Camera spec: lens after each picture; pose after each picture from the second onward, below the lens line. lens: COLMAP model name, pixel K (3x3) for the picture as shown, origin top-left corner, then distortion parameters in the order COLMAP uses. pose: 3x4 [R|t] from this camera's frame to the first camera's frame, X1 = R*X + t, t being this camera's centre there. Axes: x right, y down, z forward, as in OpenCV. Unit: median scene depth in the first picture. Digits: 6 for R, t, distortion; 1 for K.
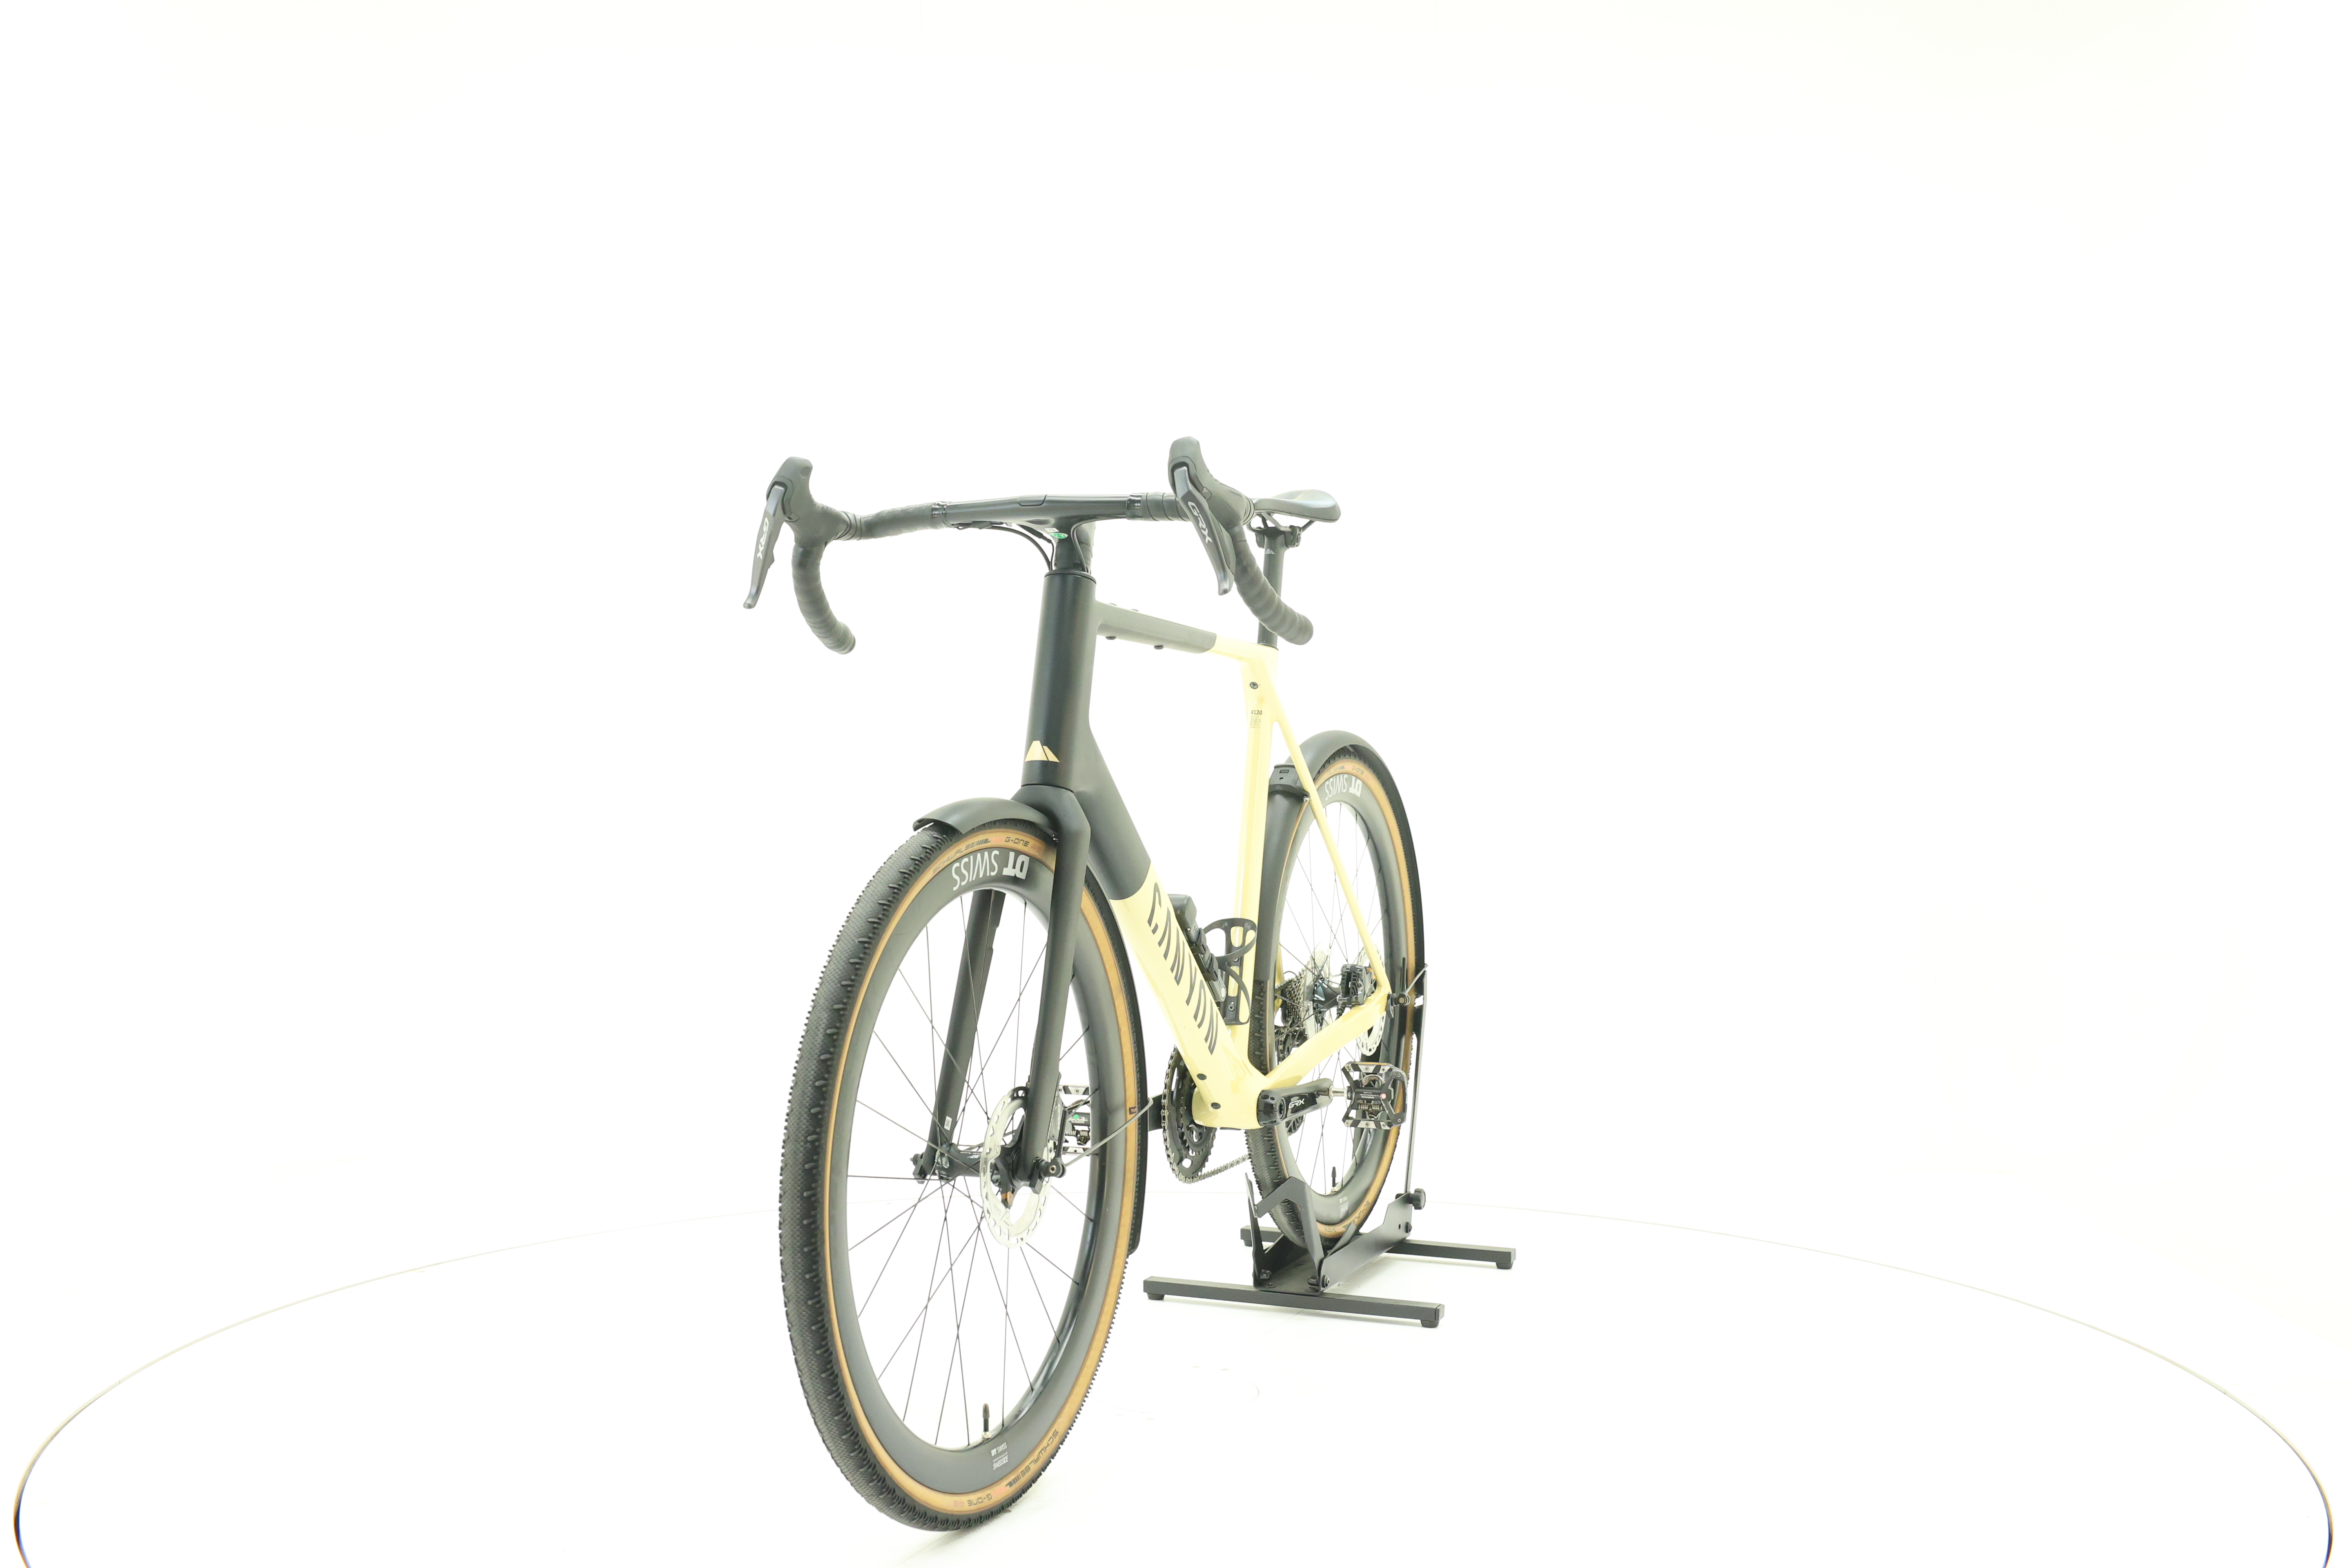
lens RADIAL K [[2501.6, 0, 1170.9], [0, 2501.6, 777.4], [0, 0, 1]] dist [-0.010585, -0.002401]
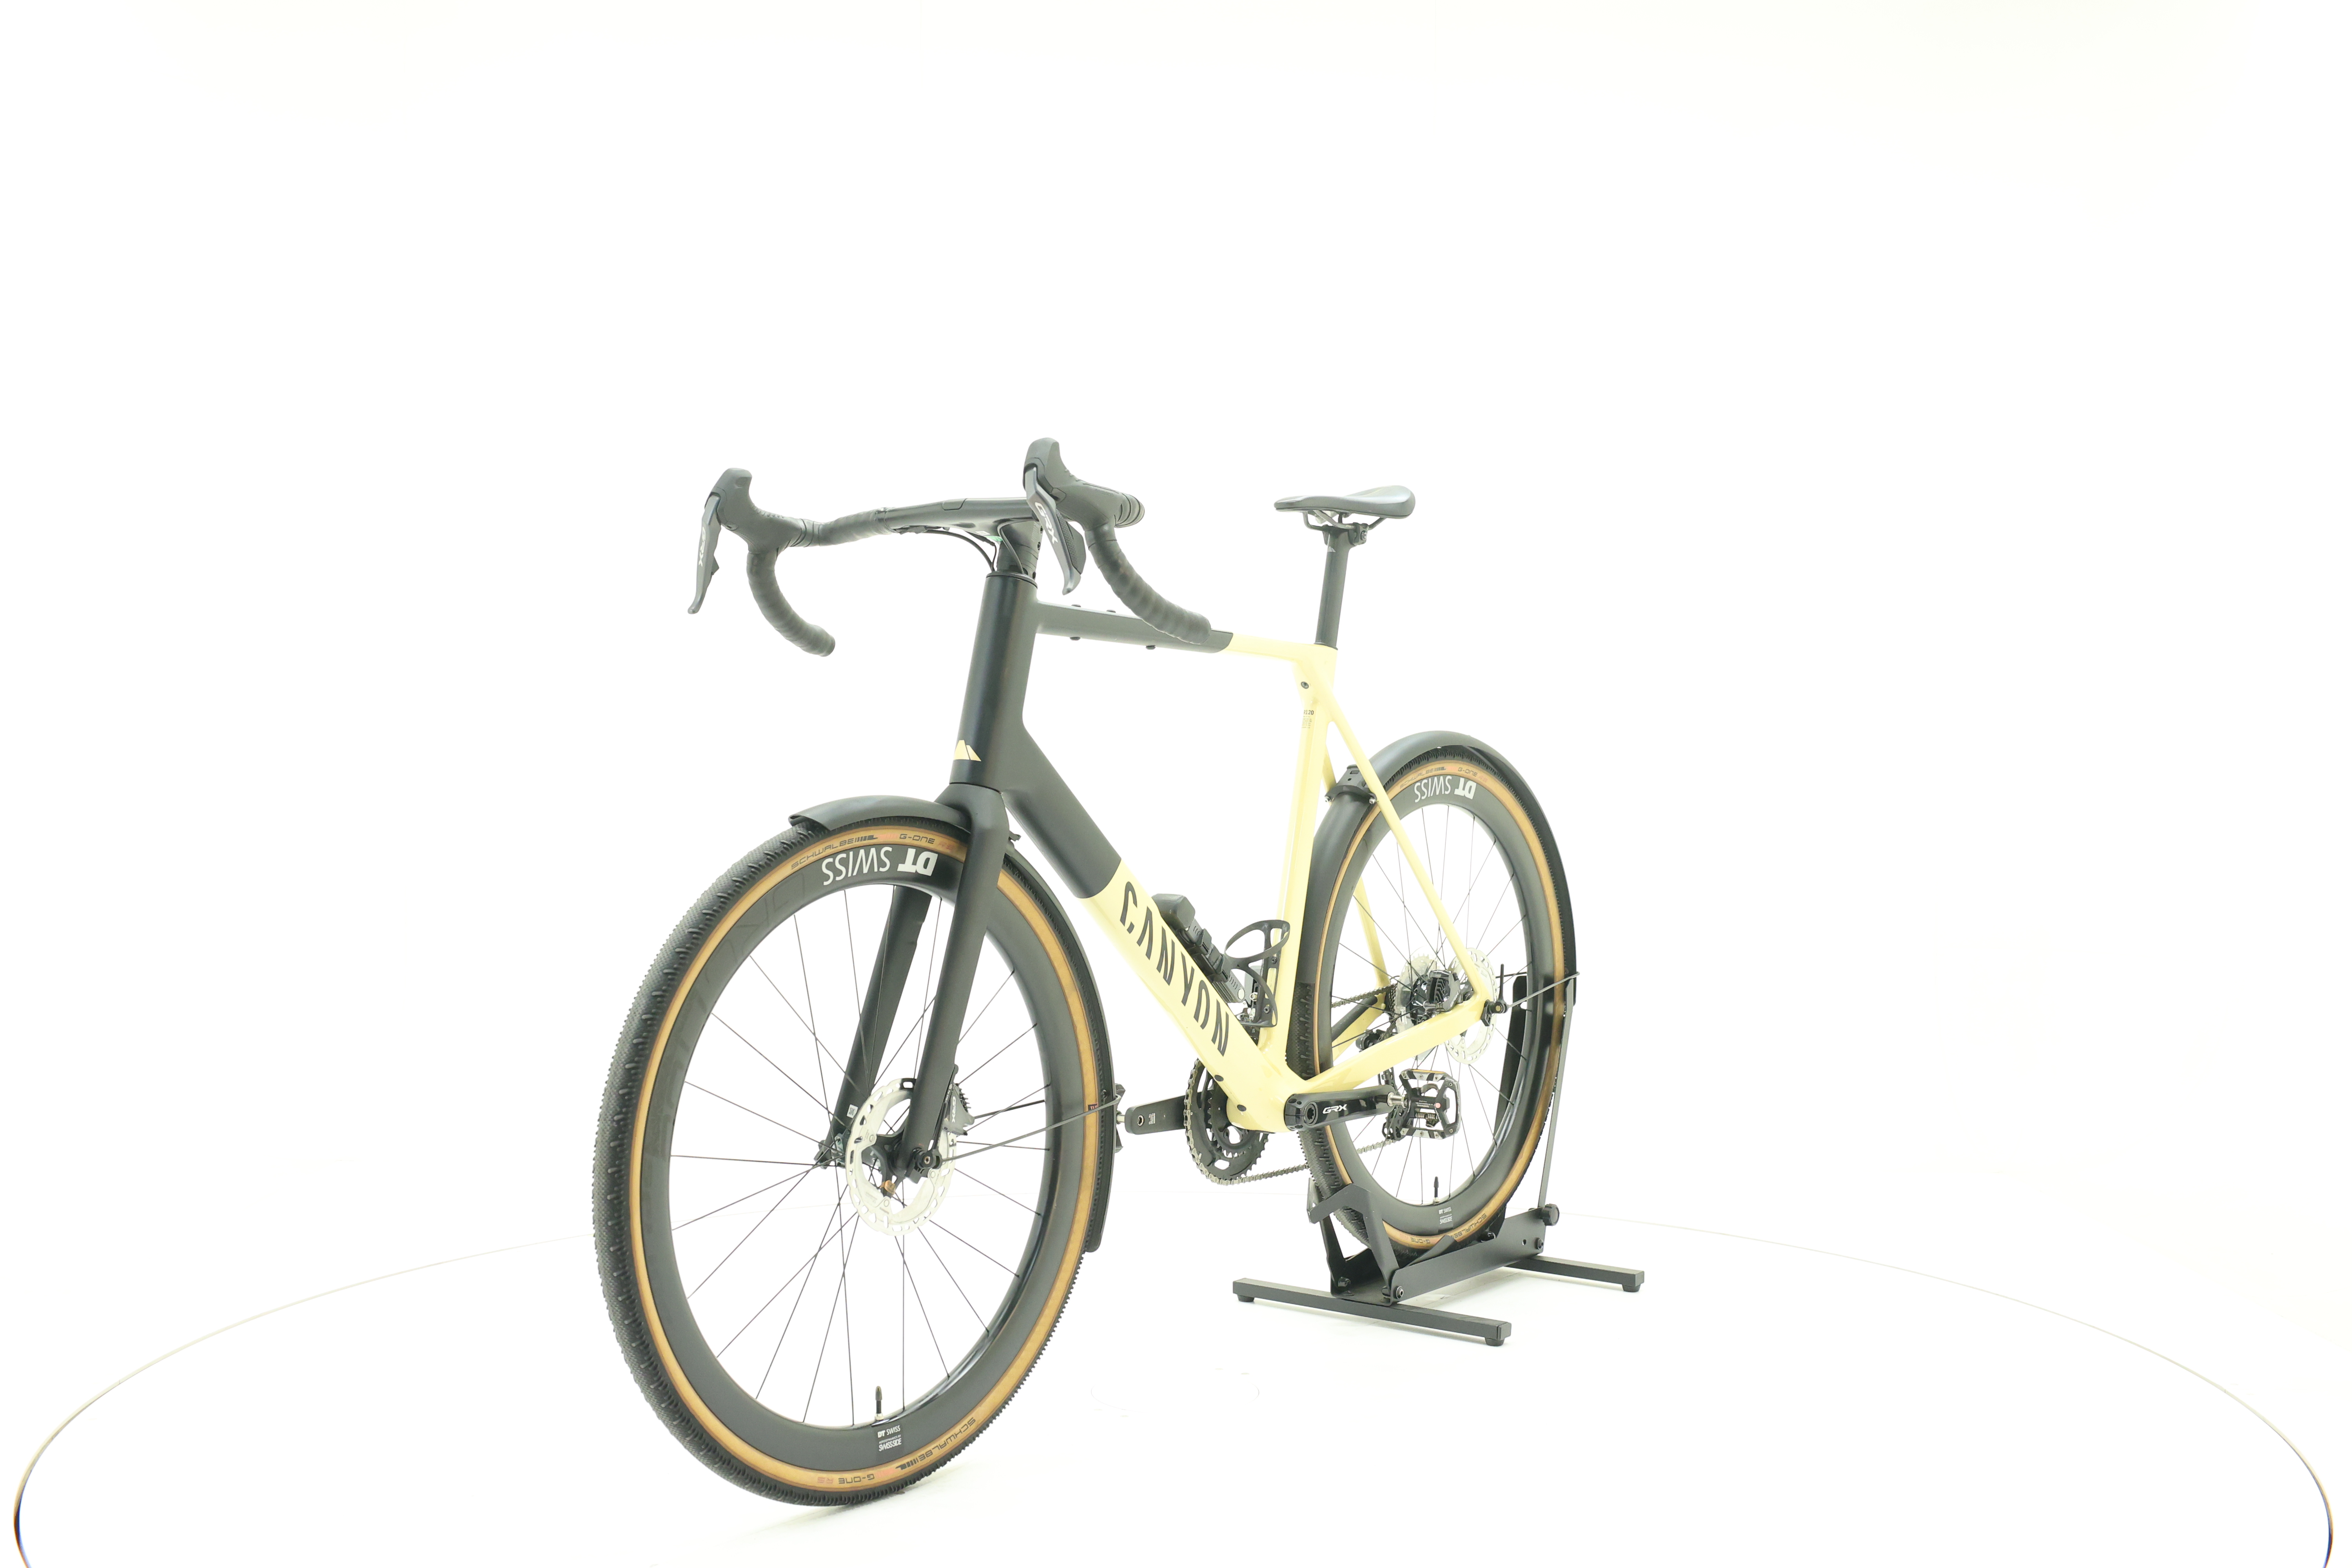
lens RADIAL K [[2501.6, 0, 1170.9], [0, 2501.6, 777.4], [0, 0, 1]] dist [-0.010585, -0.002401]
pose [[0.966615, 0.004625, -0.256191, 0.282962], [-0.004968, 0.999987, -0.000690, 0.000754], [0.256185, 0.001940, 0.966626, 0.036231]]
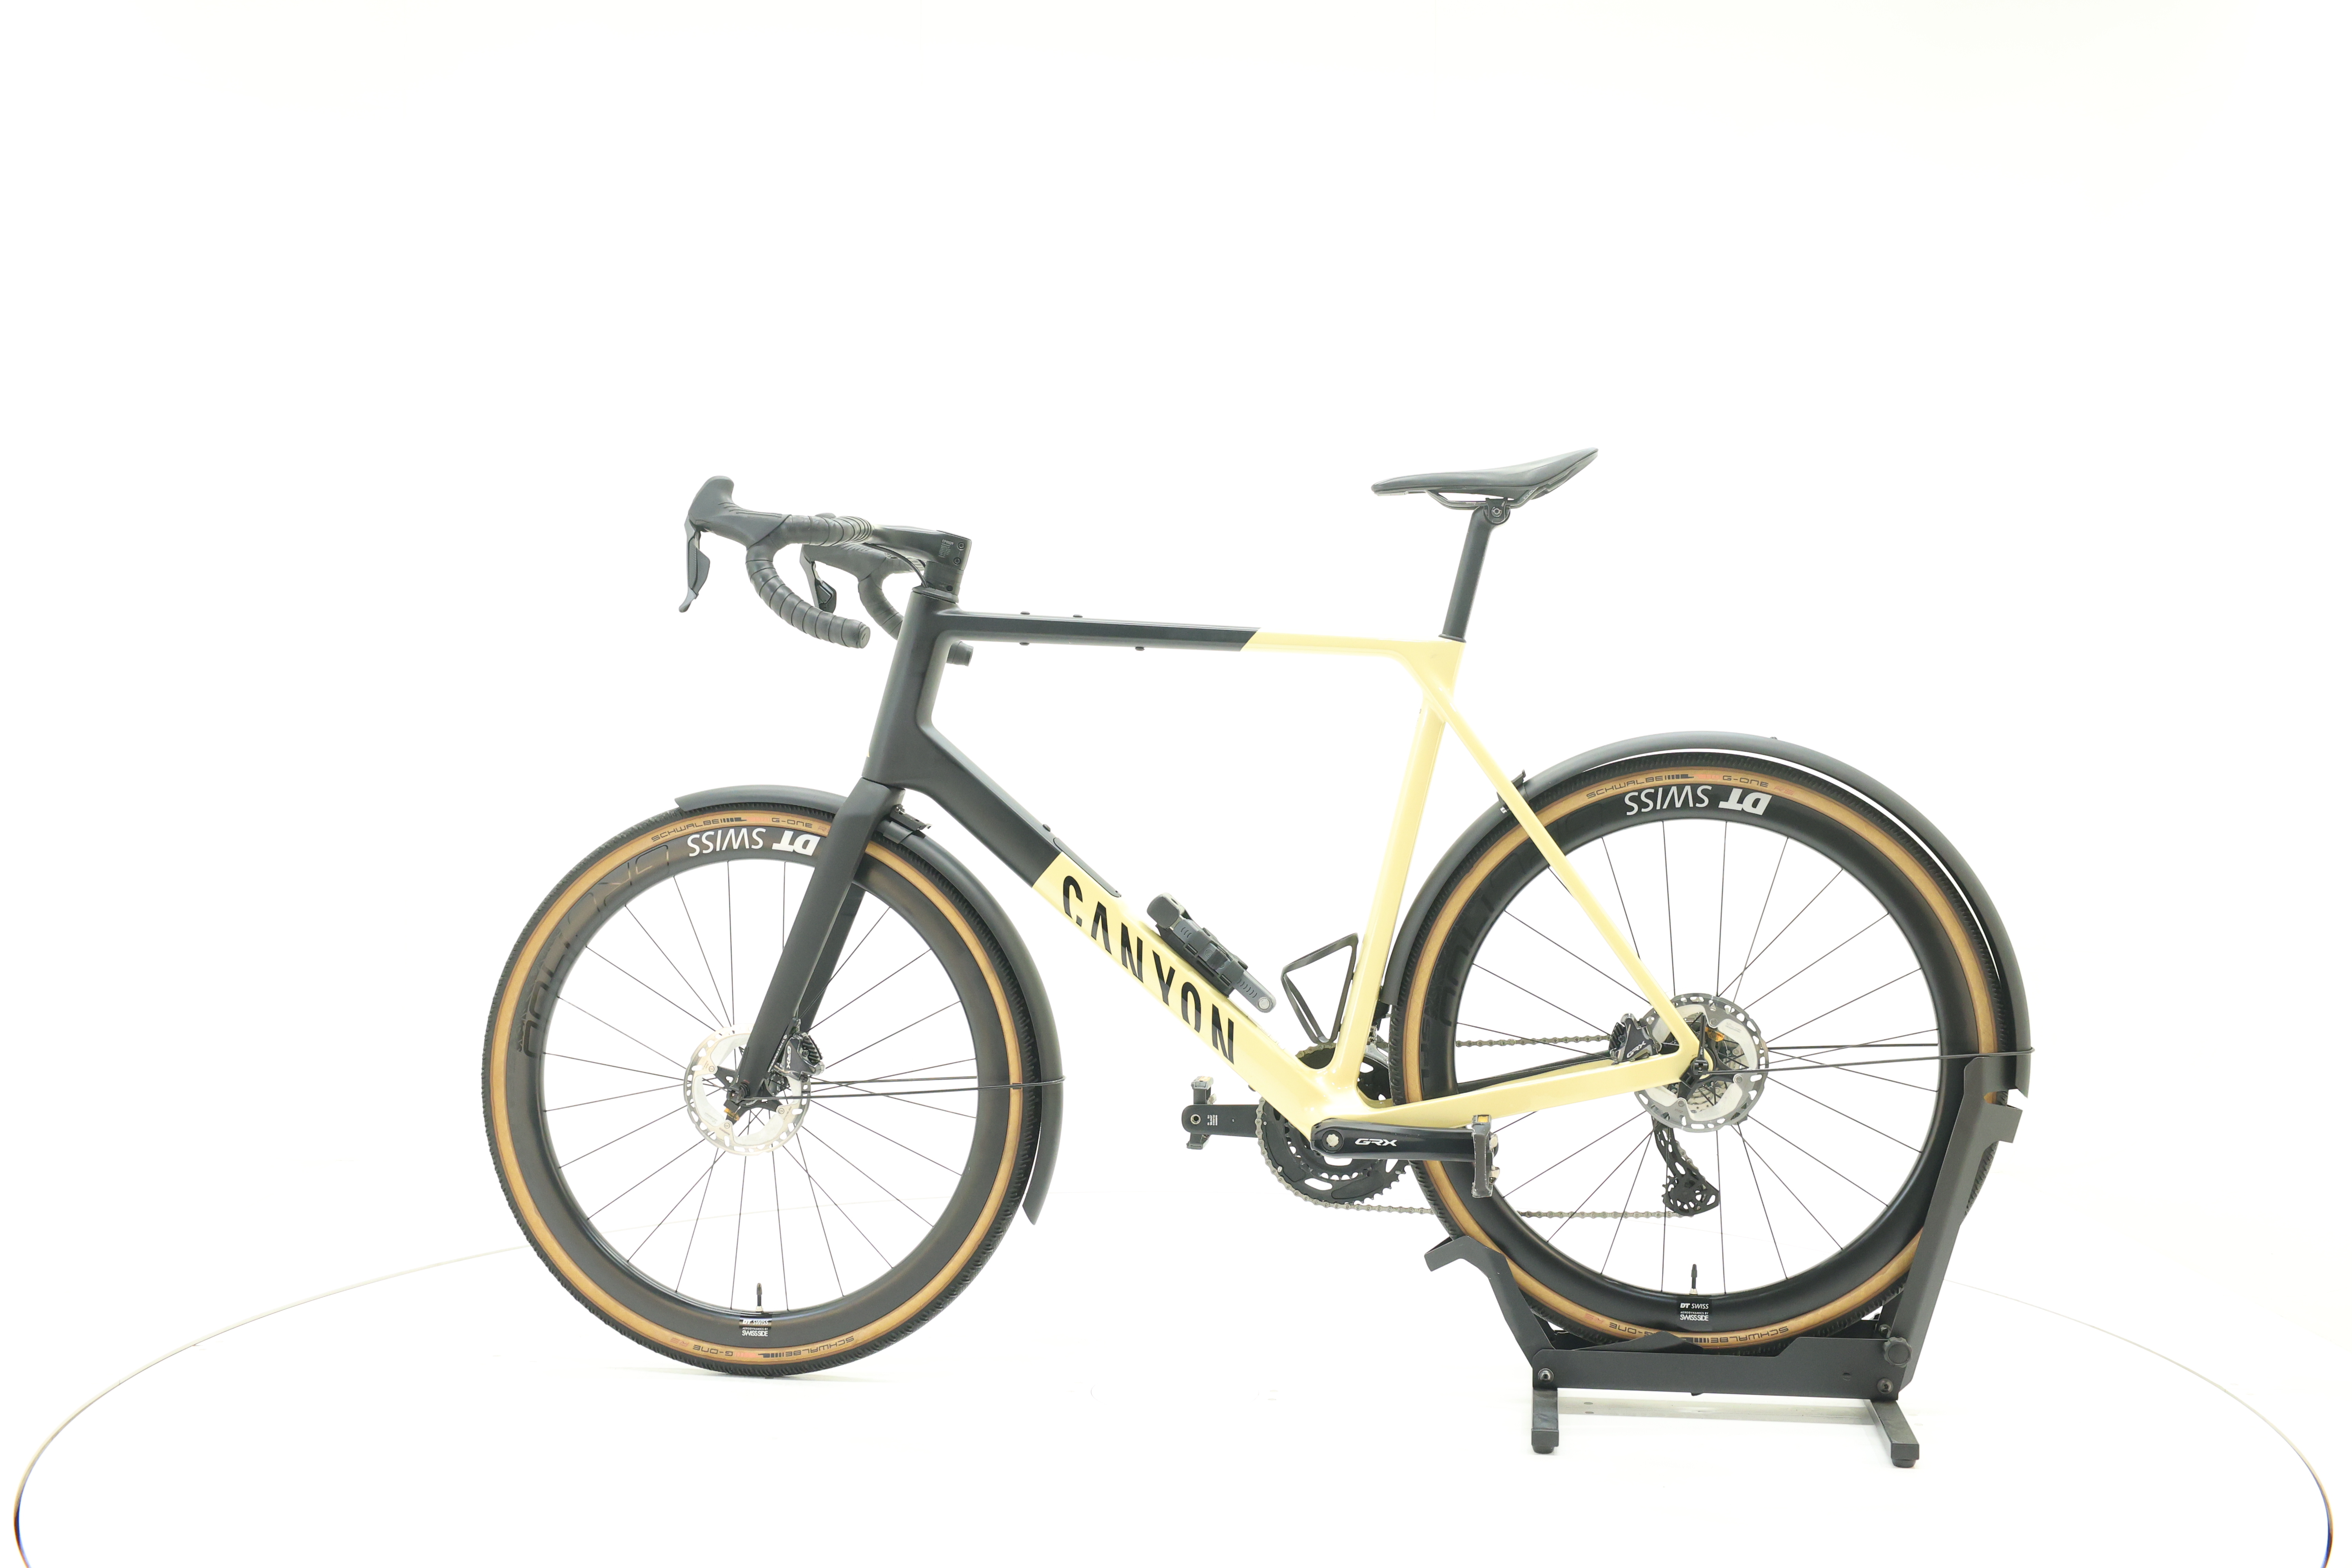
lens RADIAL K [[2501.6, 0, 1170.9], [0, 2501.6, 777.4], [0, 0, 1]] dist [-0.010585, -0.002401]
pose [[0.248037, 0.014830, -0.968637, 1.071607], [-0.021176, 0.999727, 0.009884, -0.010832], [0.968519, 0.018060, 0.248283, 0.827541]]
